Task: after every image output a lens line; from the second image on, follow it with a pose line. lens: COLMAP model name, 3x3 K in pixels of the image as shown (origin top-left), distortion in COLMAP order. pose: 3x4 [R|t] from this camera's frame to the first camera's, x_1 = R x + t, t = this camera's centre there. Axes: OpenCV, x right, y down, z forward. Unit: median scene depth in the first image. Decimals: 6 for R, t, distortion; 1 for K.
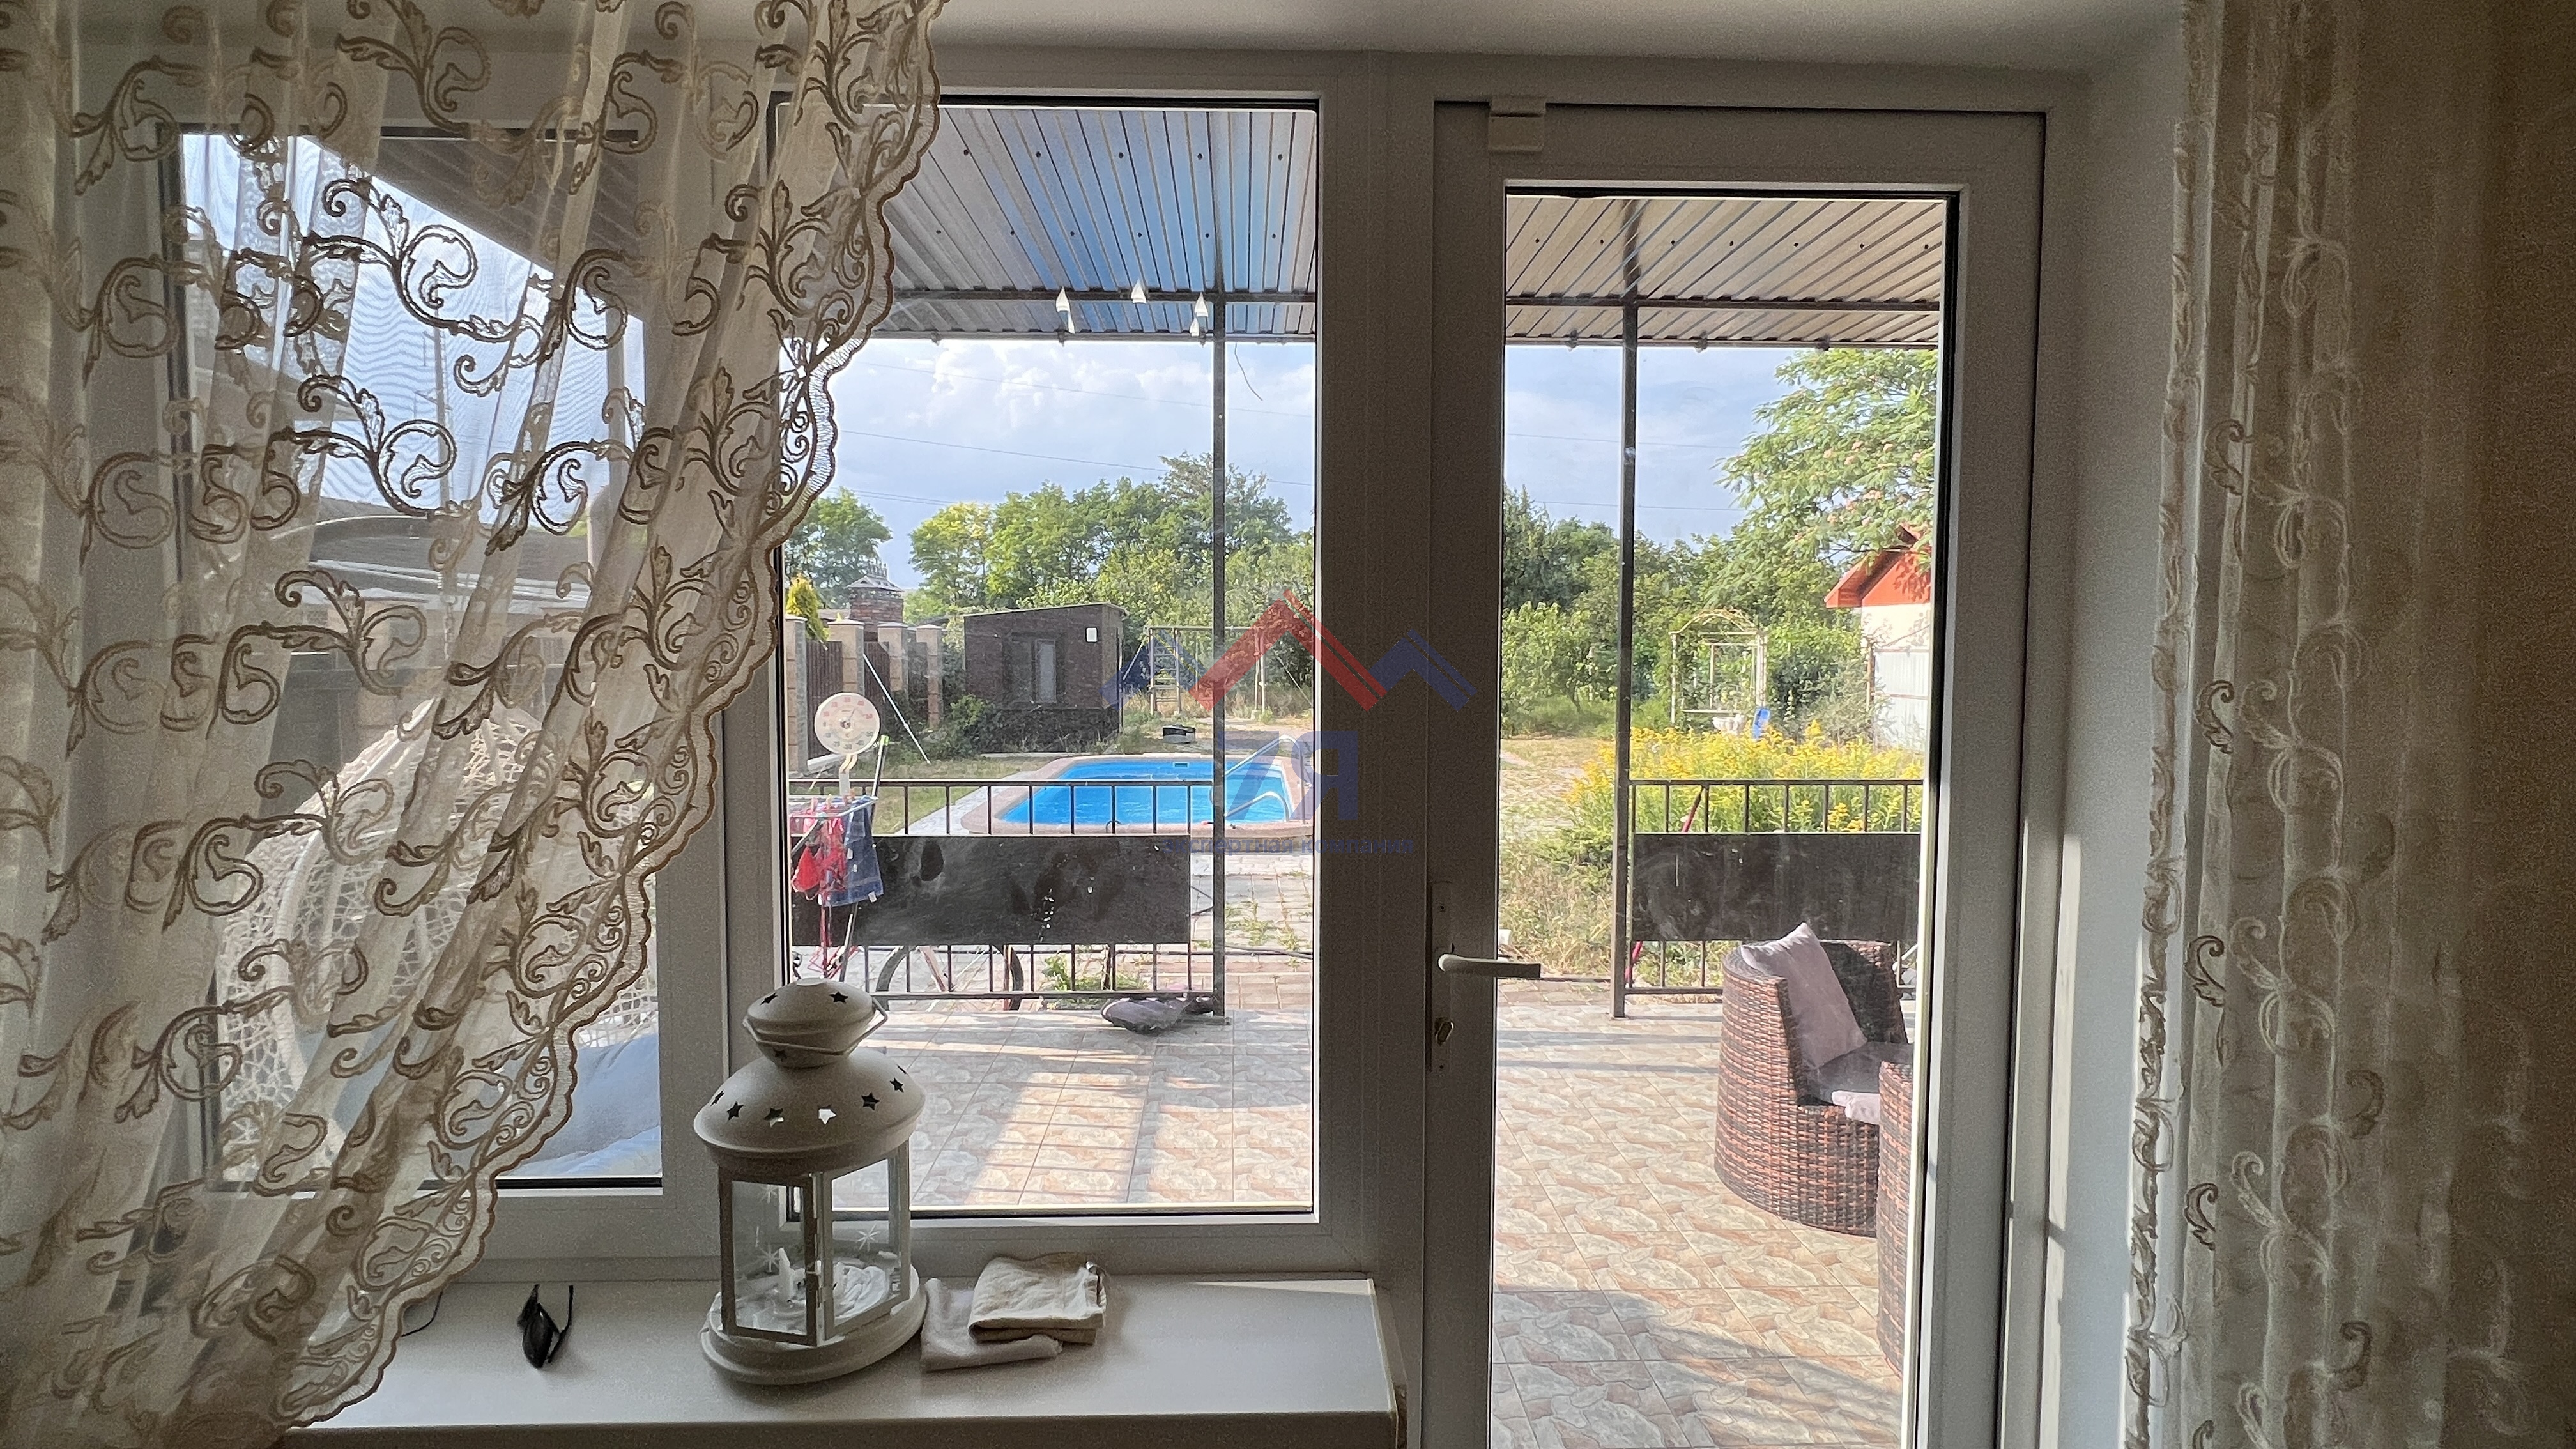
lens RADIAL K [[1259.0, 0, 1280.1], [0, 1259.0, 713.8], [0, 0, 1]] dist [0.001710, 0.000320]
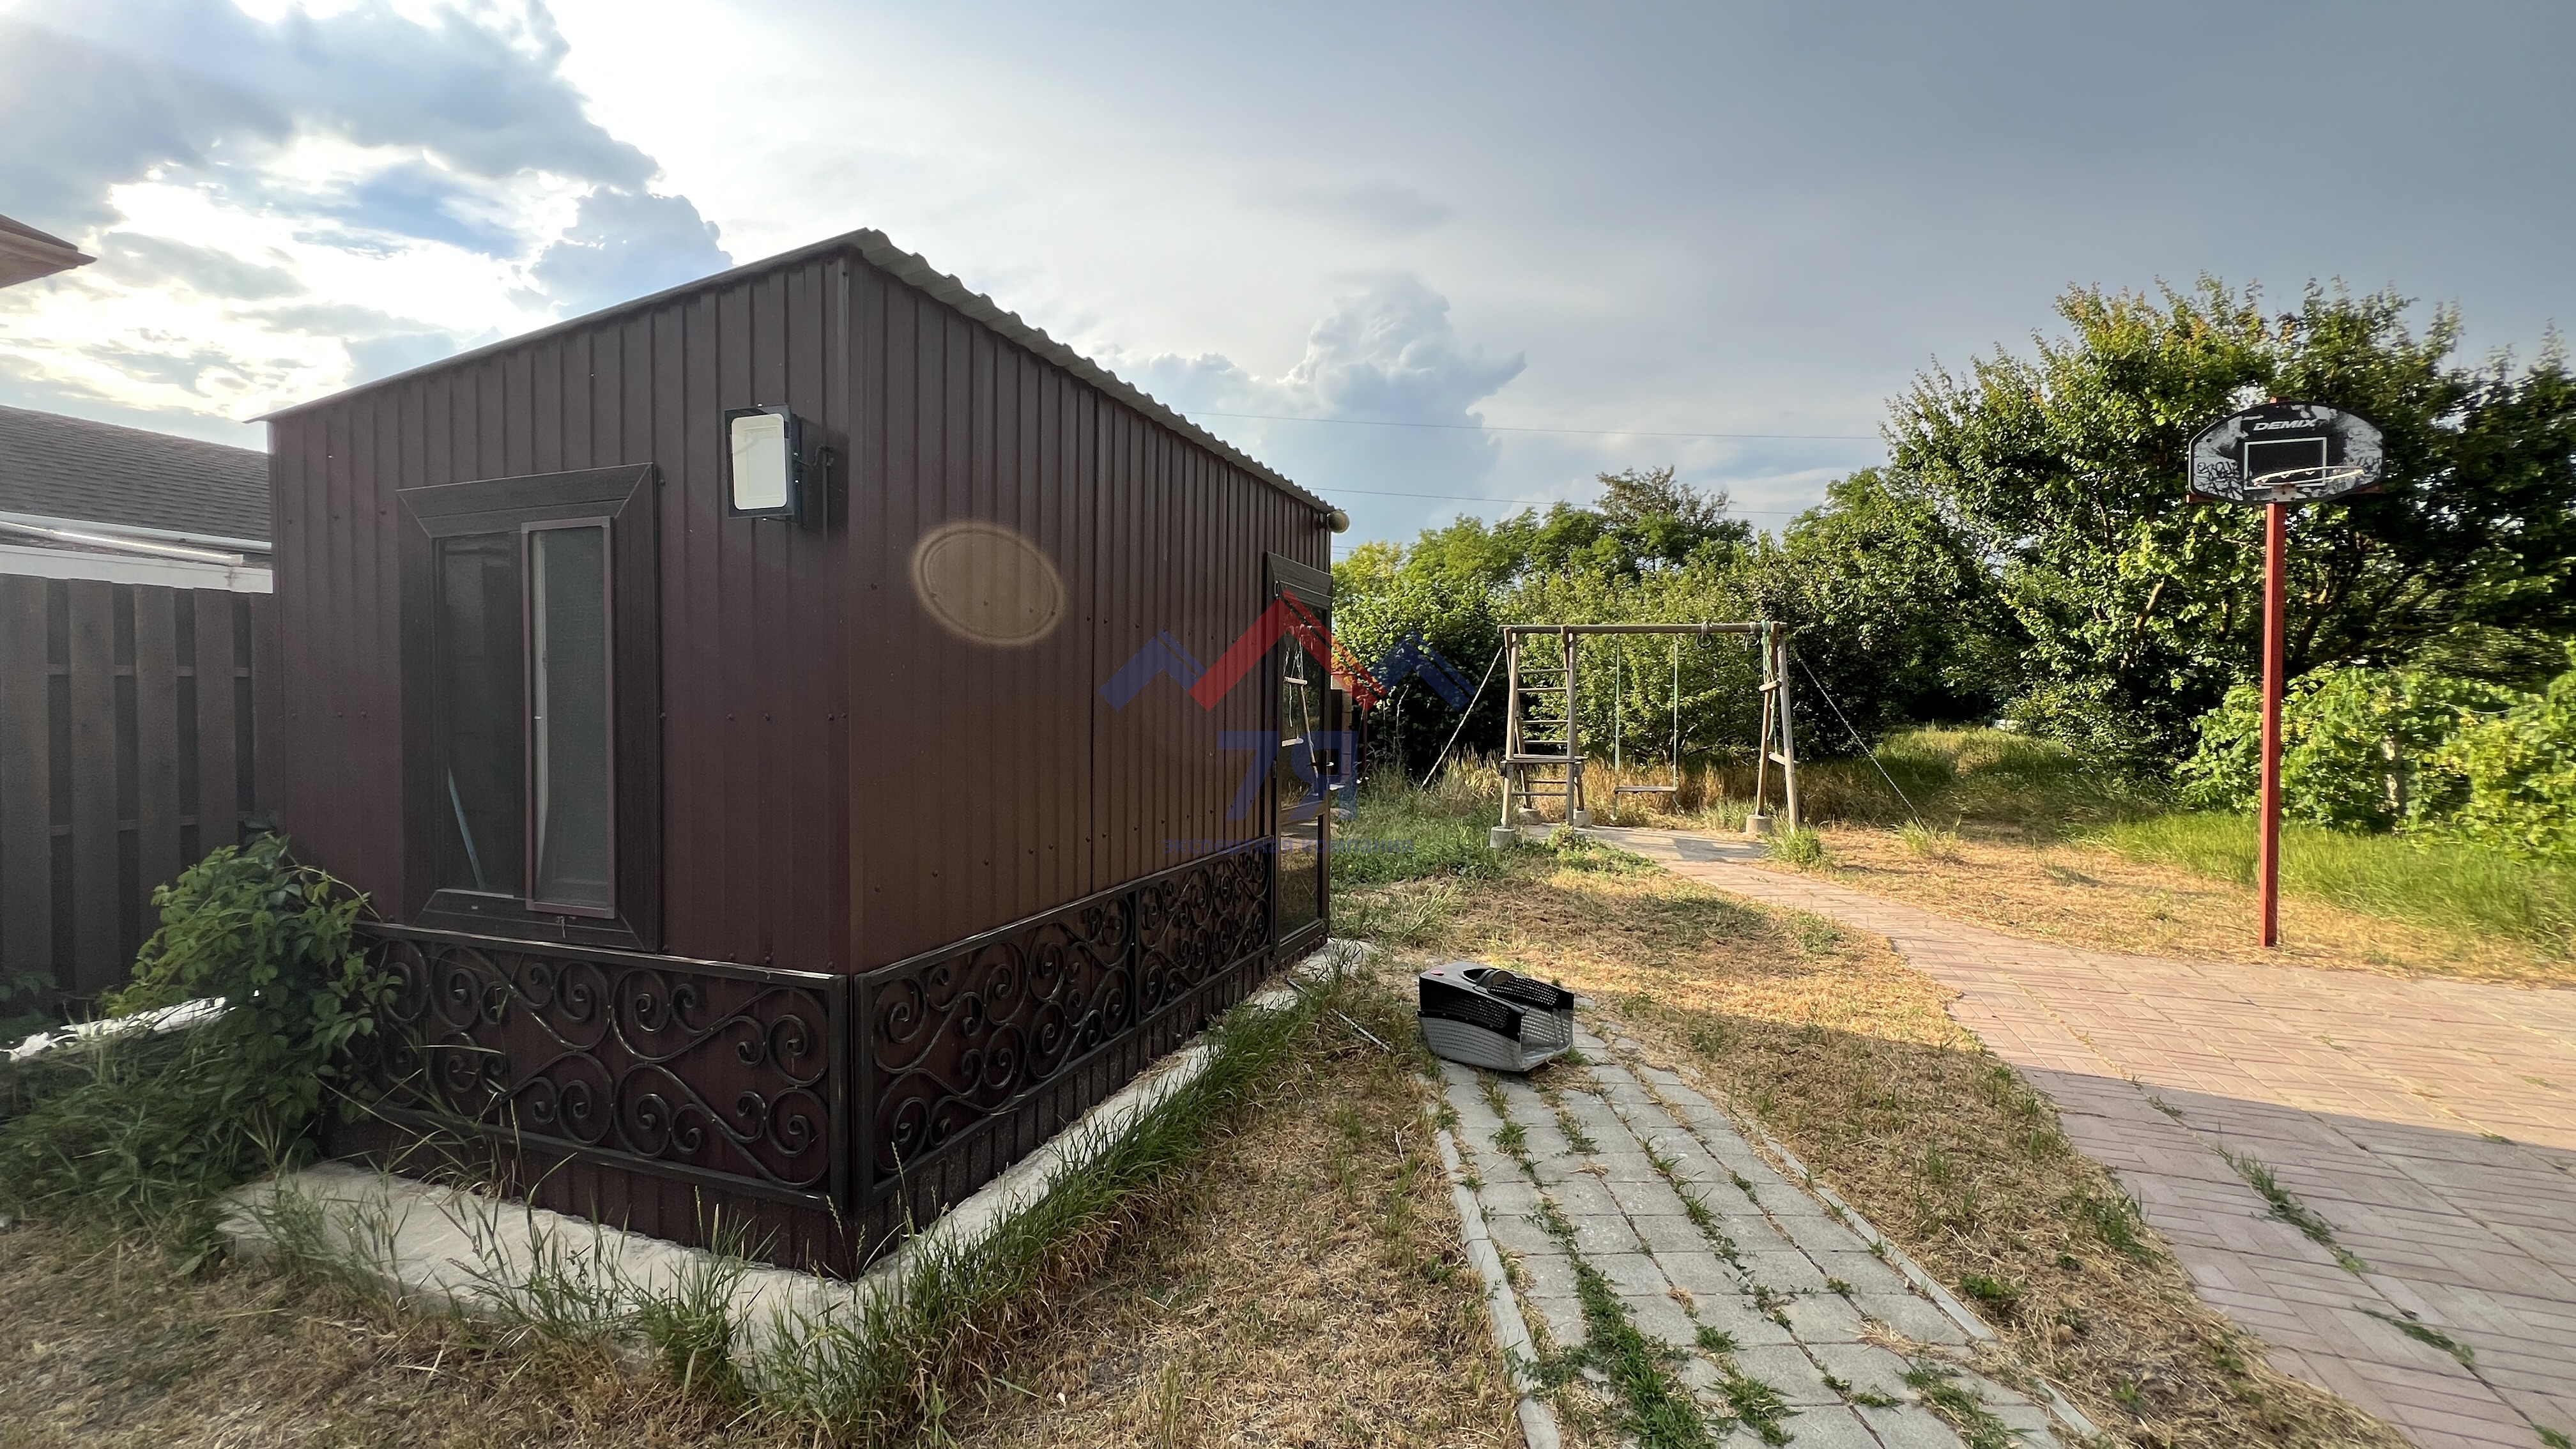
lens RADIAL K [[1039.4, 0, 1282.6], [0, 1039.4, 717.0], [0, 0, 1]] dist [-0.007625, 0.000947]
pose [[0.922499, 0.010173, -0.385866, -0.043521], [-0.025581, 0.999066, -0.034817, -0.026197], [0.385152, 0.041990, 0.921897, 0.781569]]
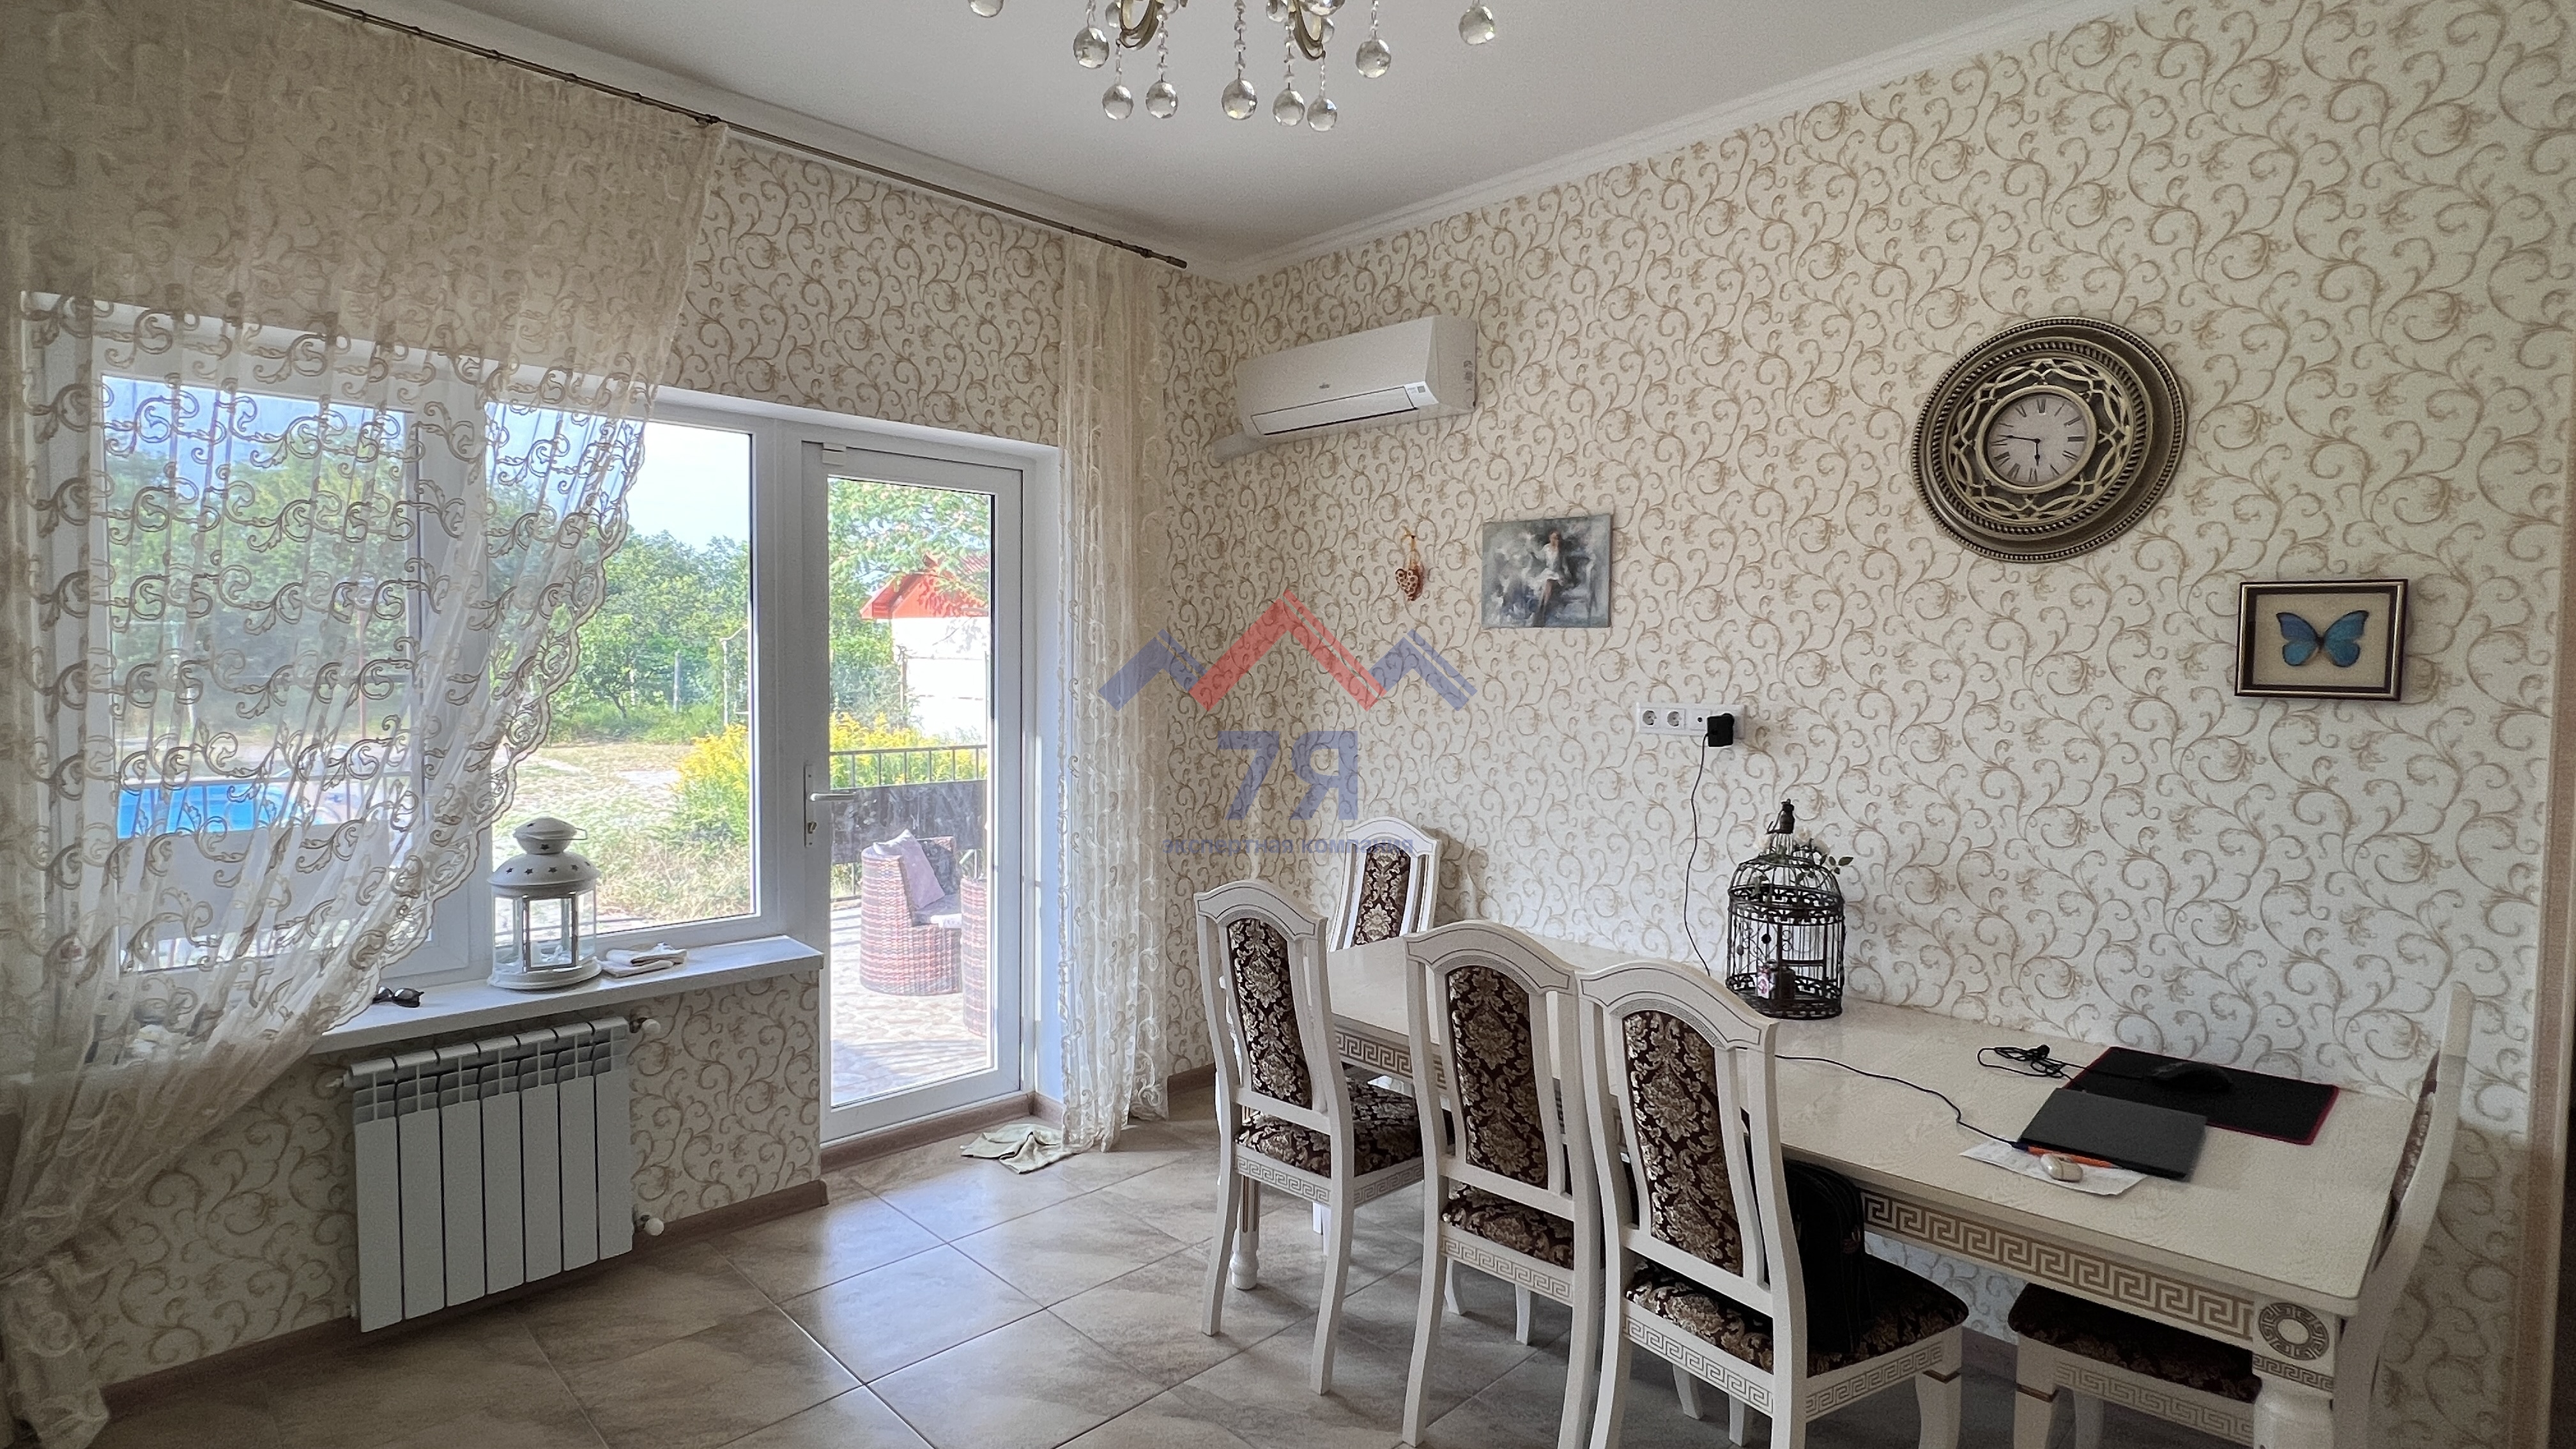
lens RADIAL K [[1259.0, 0, 1281.0], [0, 1259.0, 729.8], [0, 0, 1]] dist [0.001710, 0.000320]
pose [[0.739359, -0.031774, 0.672562, -0.051384], [0.025317, 0.999491, 0.019388, 0.002777], [-0.672836, 0.002693, 0.739787, -0.086170]]
